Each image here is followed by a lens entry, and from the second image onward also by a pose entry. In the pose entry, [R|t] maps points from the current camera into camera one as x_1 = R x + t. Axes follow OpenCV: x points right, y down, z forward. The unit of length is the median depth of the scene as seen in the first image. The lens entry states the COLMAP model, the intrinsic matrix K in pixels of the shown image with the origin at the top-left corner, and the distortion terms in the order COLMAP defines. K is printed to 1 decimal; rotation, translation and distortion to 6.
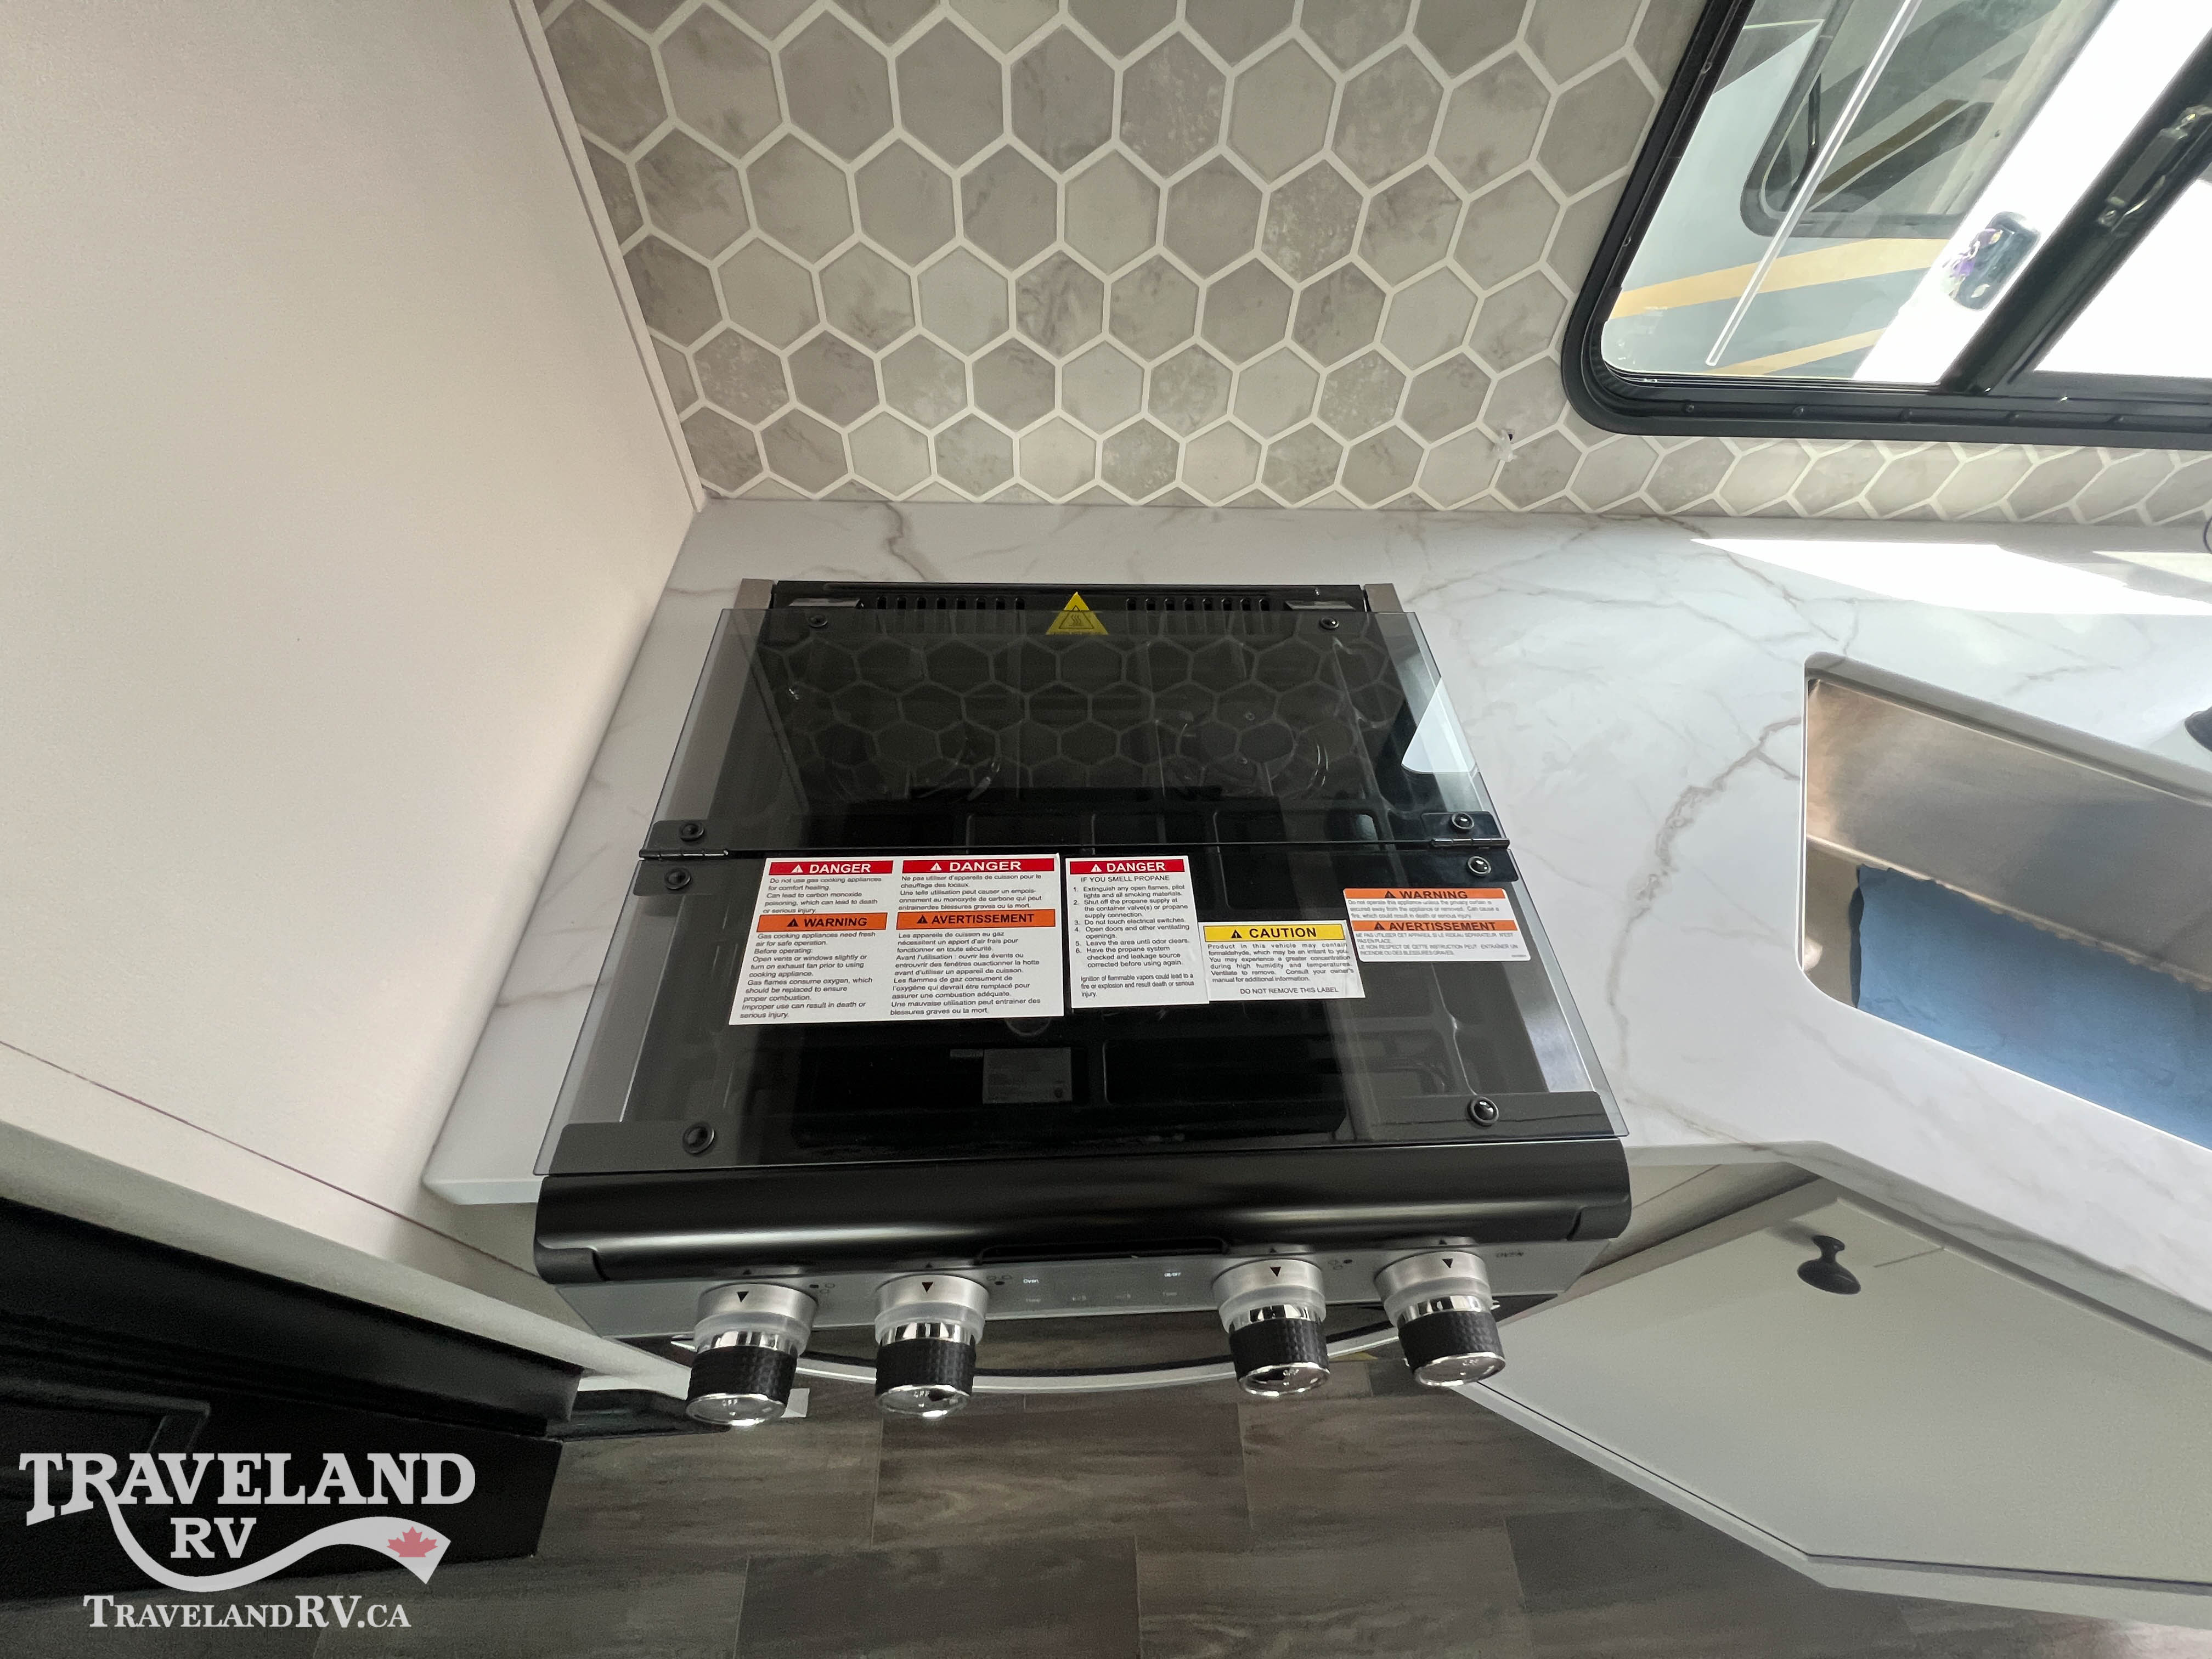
lens RADIAL K [[886.6, 0, 1104.0], [0, 886.6, 825.9], [0, 0, 1]] dist [-0.001912, 0.000084]
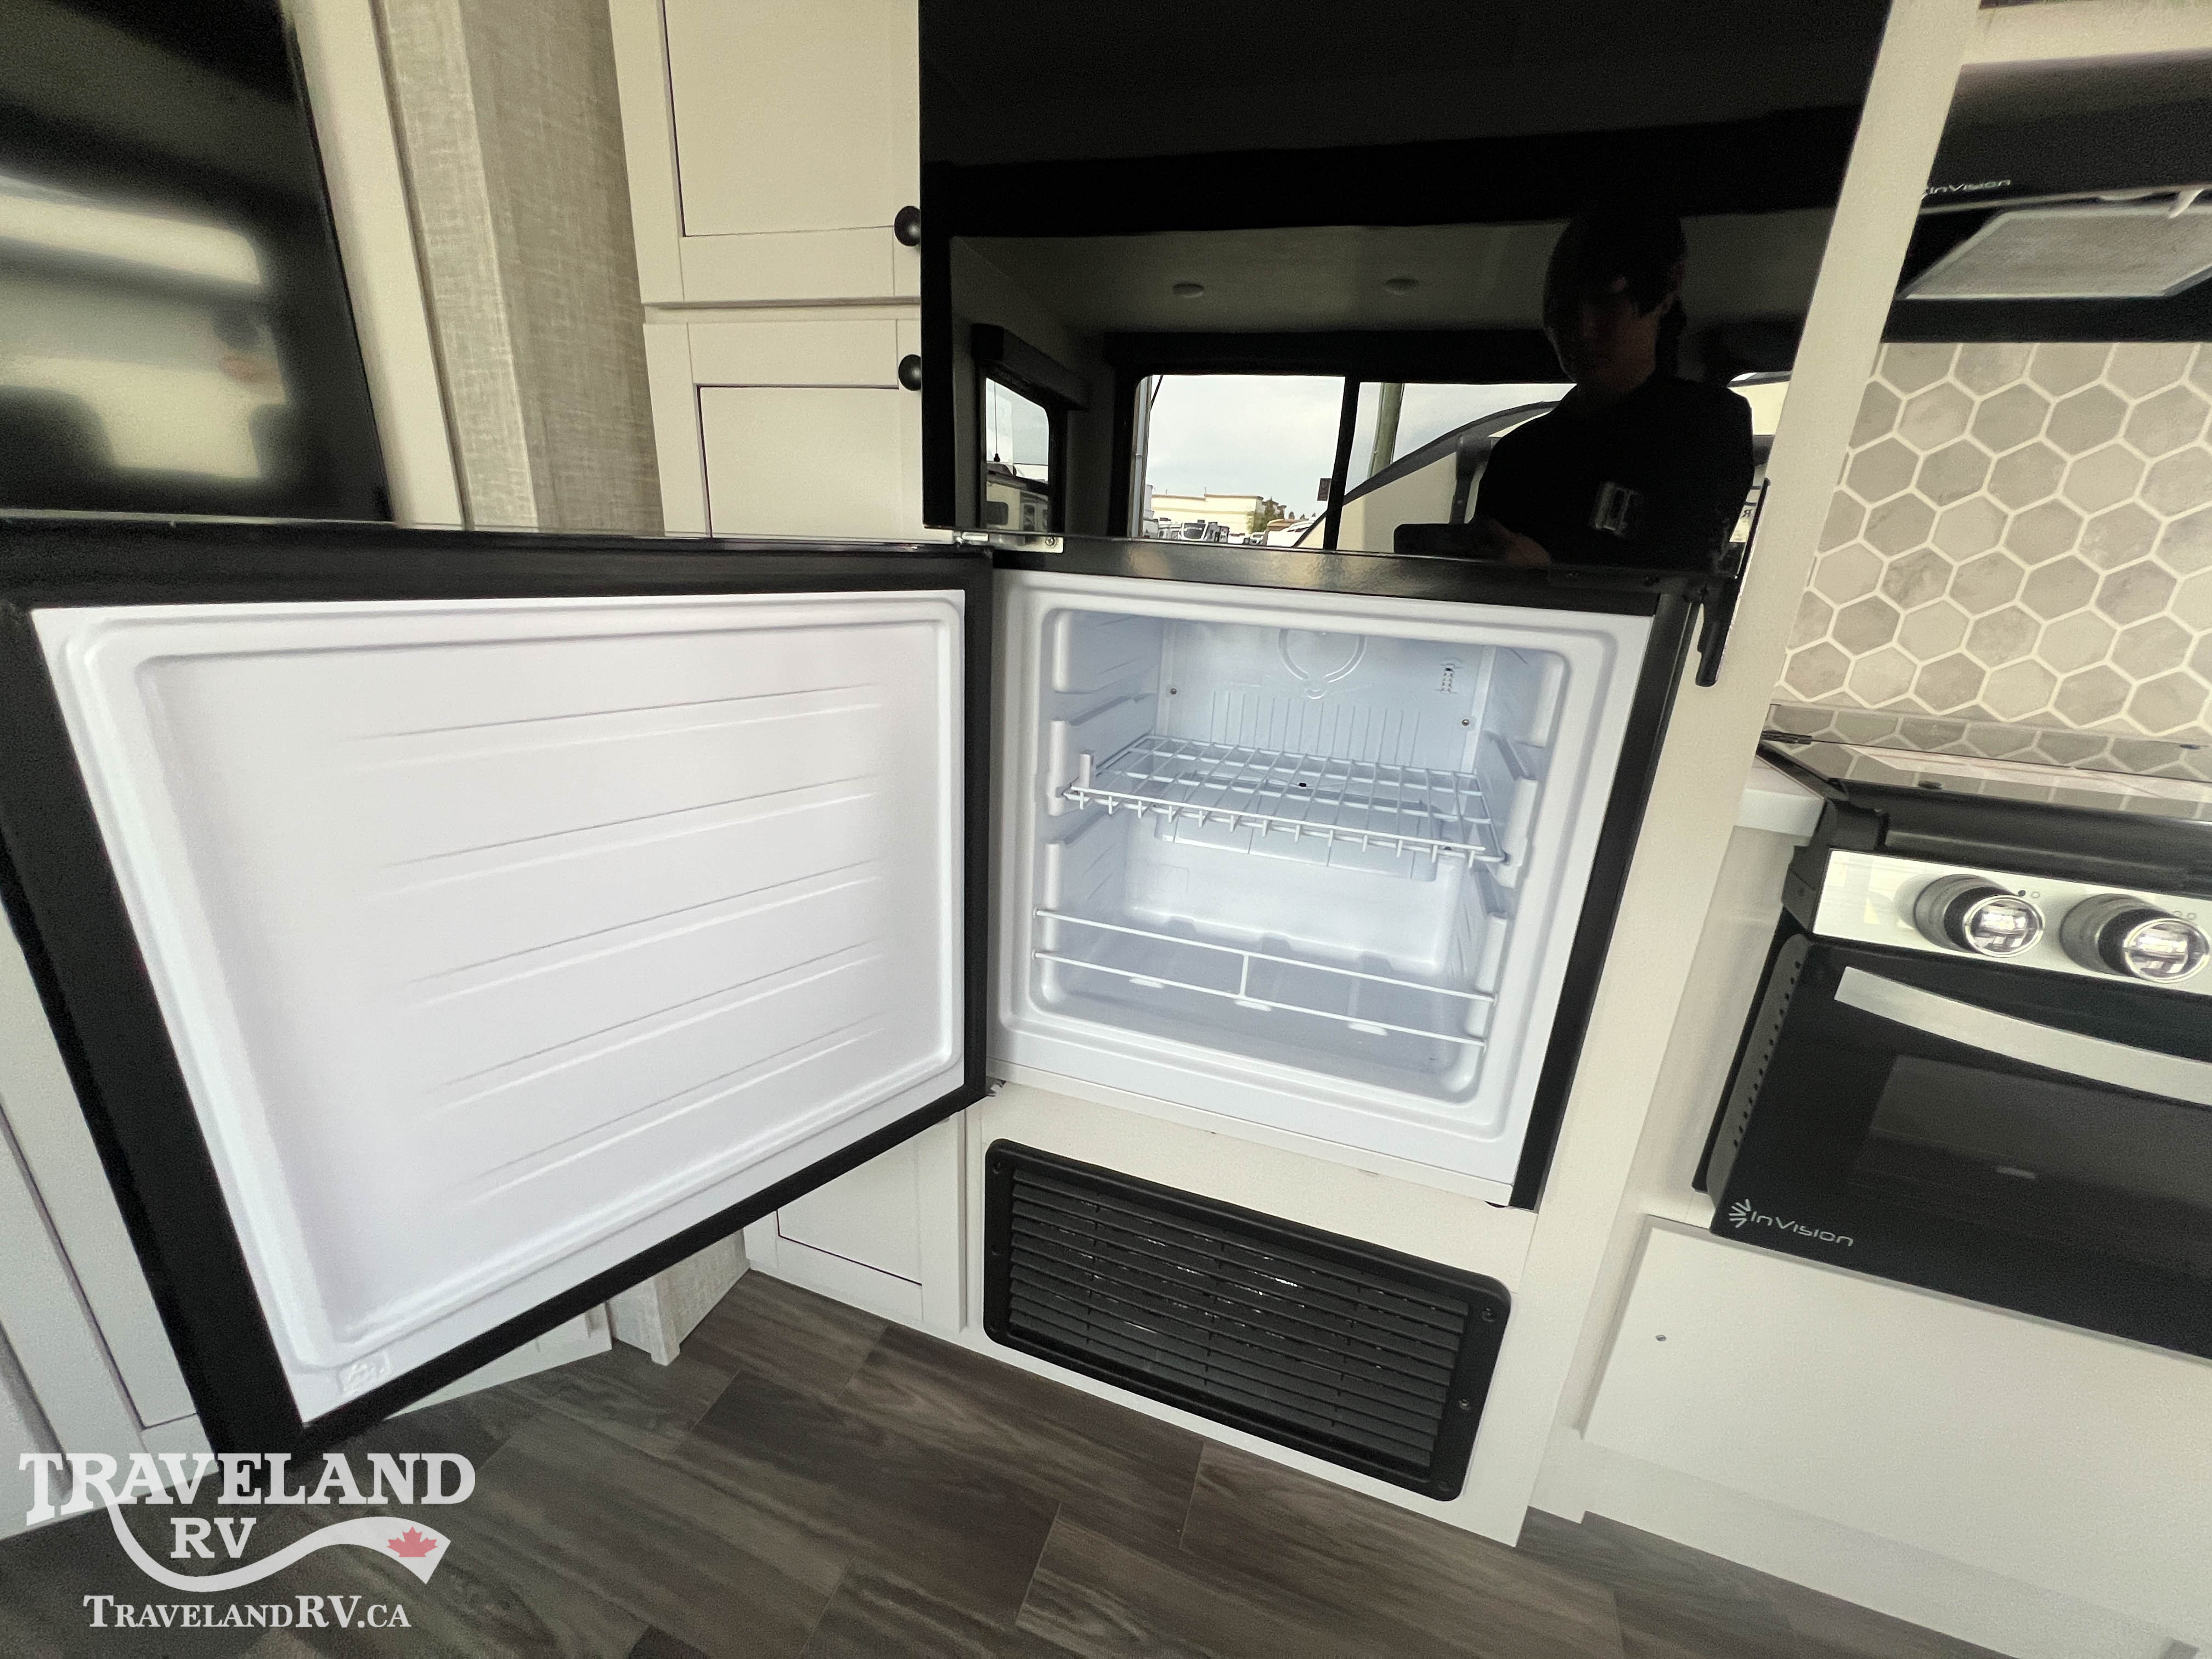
lens RADIAL K [[880.8, 0, 1100.6], [0, 880.8, 828.0], [0, 0, 1]] dist [-0.003082, -0.000272]
pose [[0.928420, 0.123416, -0.350434, -0.808790], [-0.299762, 0.806070, -0.510289, 1.054023], [0.219497, 0.578809, 0.785367, -0.344961]]
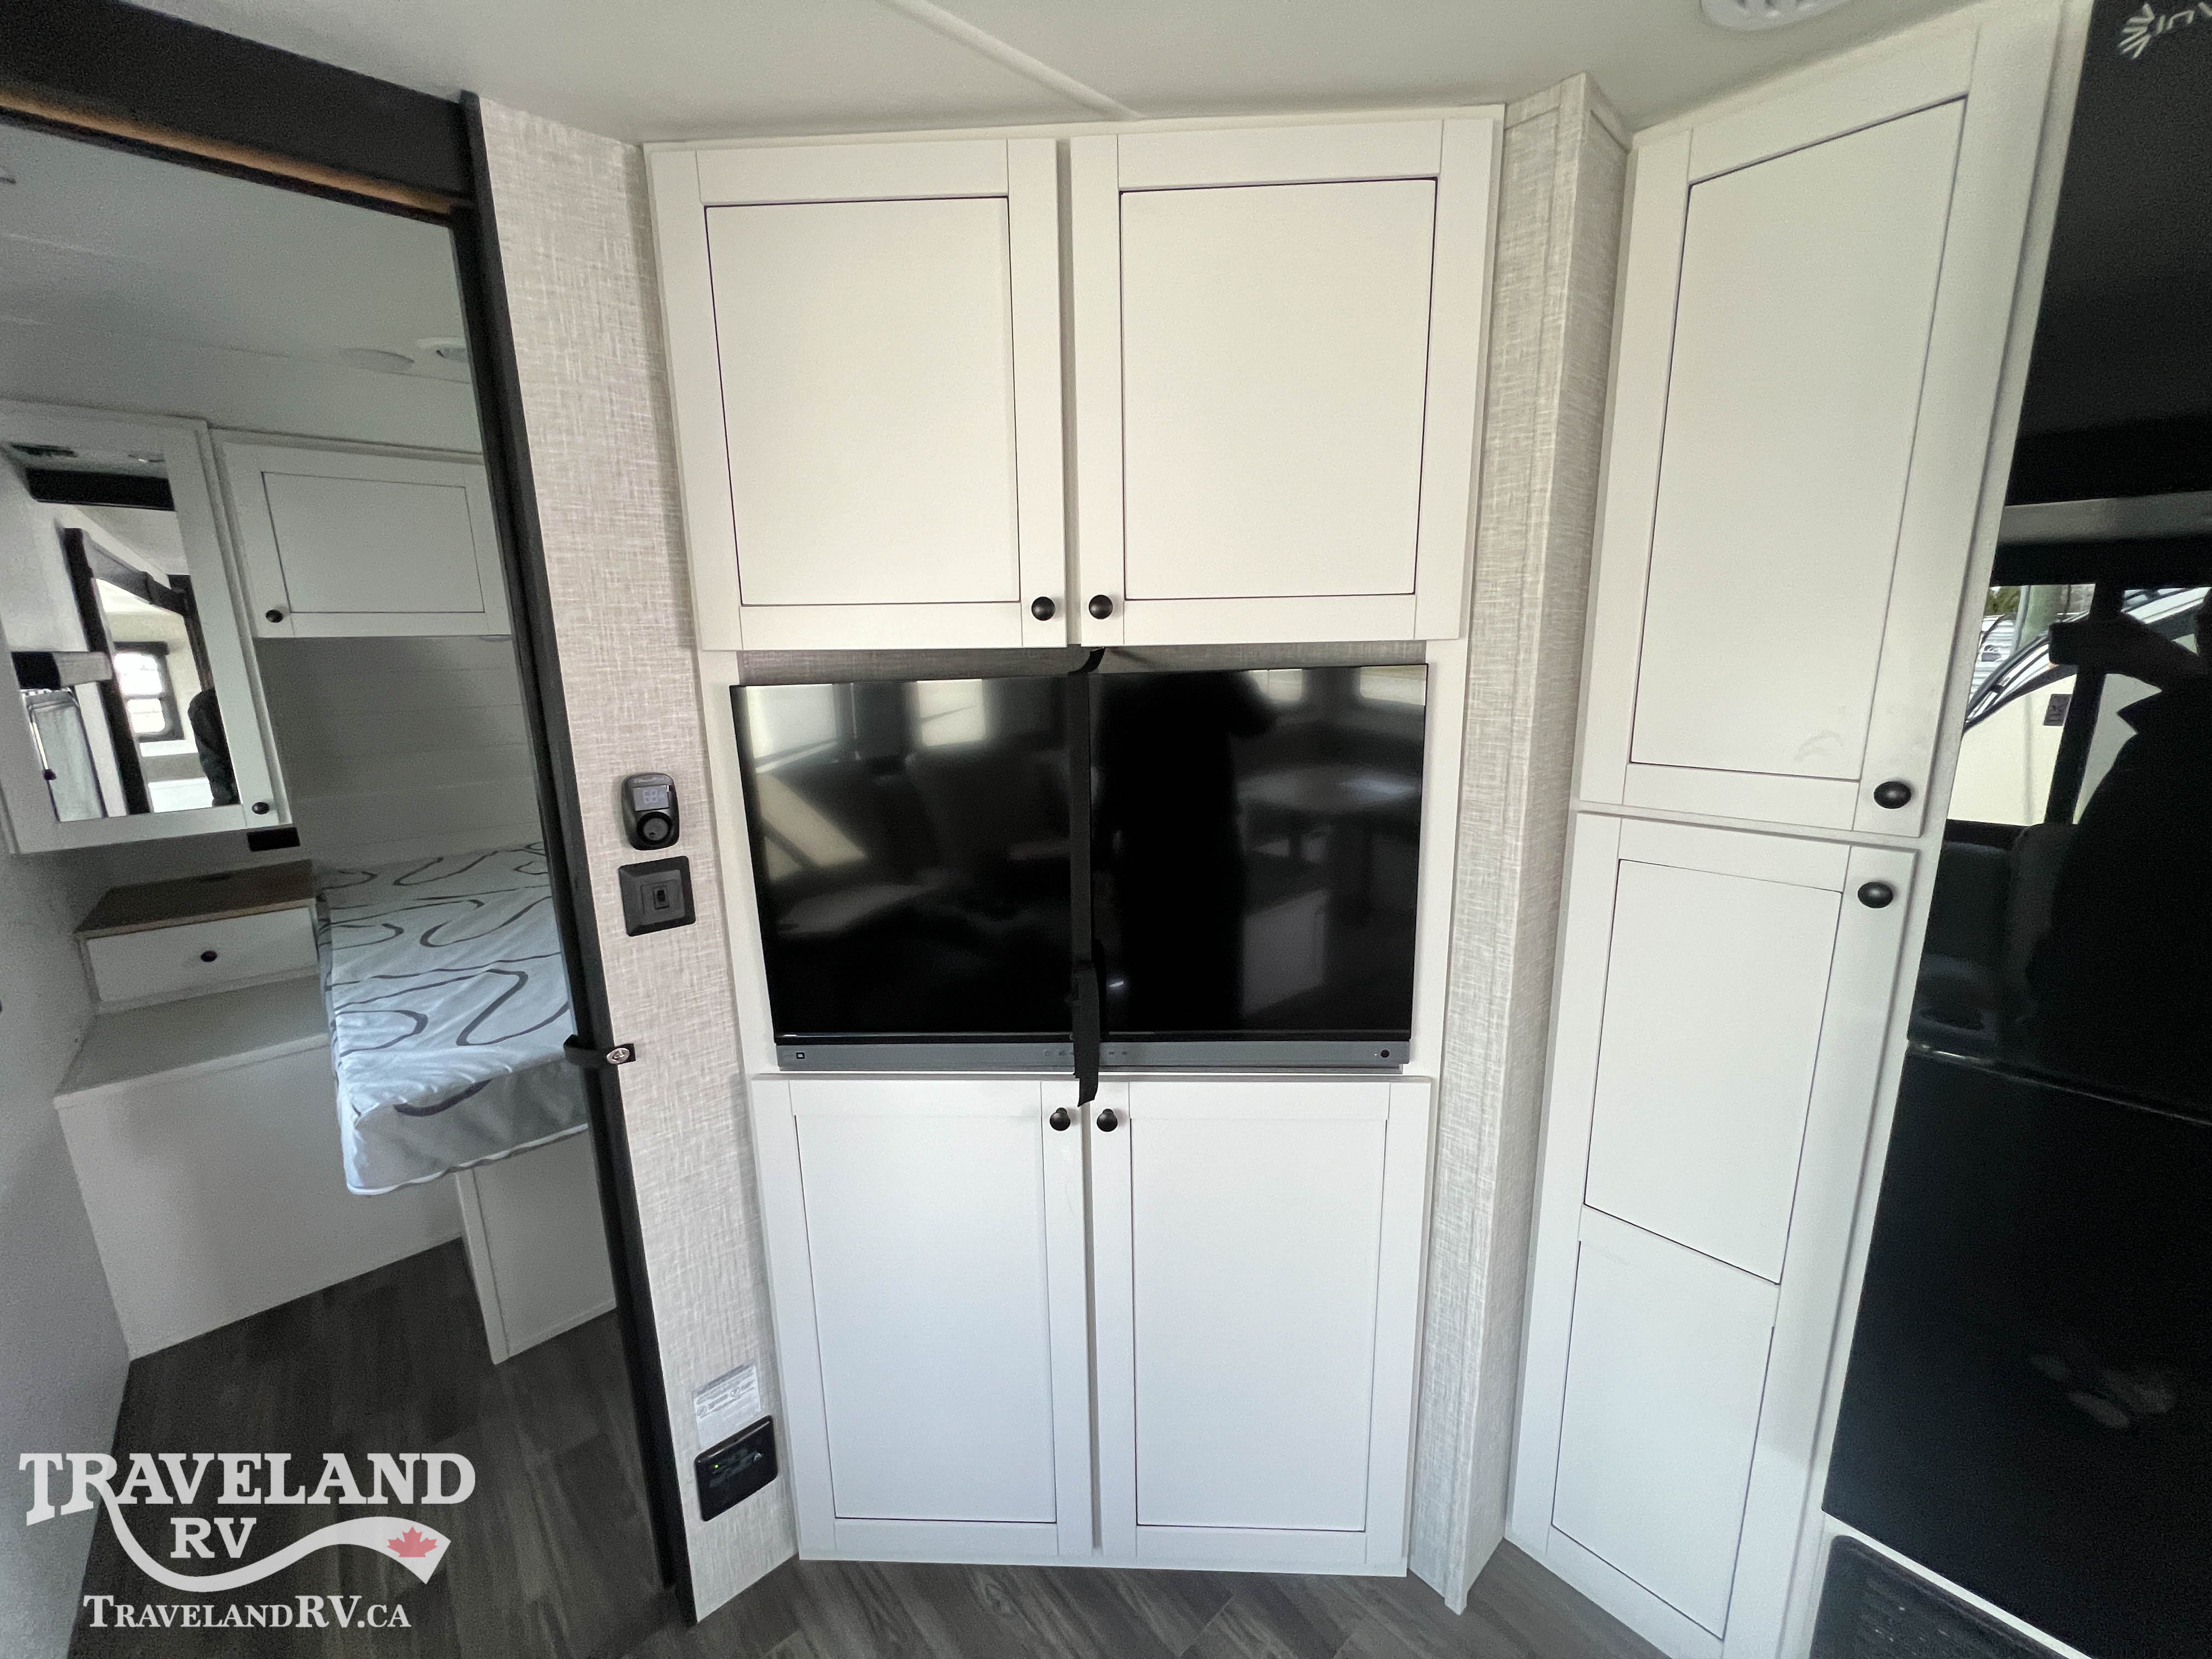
lens RADIAL K [[886.6, 0, 1104.0], [0, 886.6, 825.9], [0, 0, 1]] dist [-0.001912, 0.000084]
pose [[0.638559, 0.100405, -0.762995, -1.217060], [-0.580806, 0.713325, -0.392215, 1.251540], [0.504883, 0.693604, 0.513815, -1.244165]]
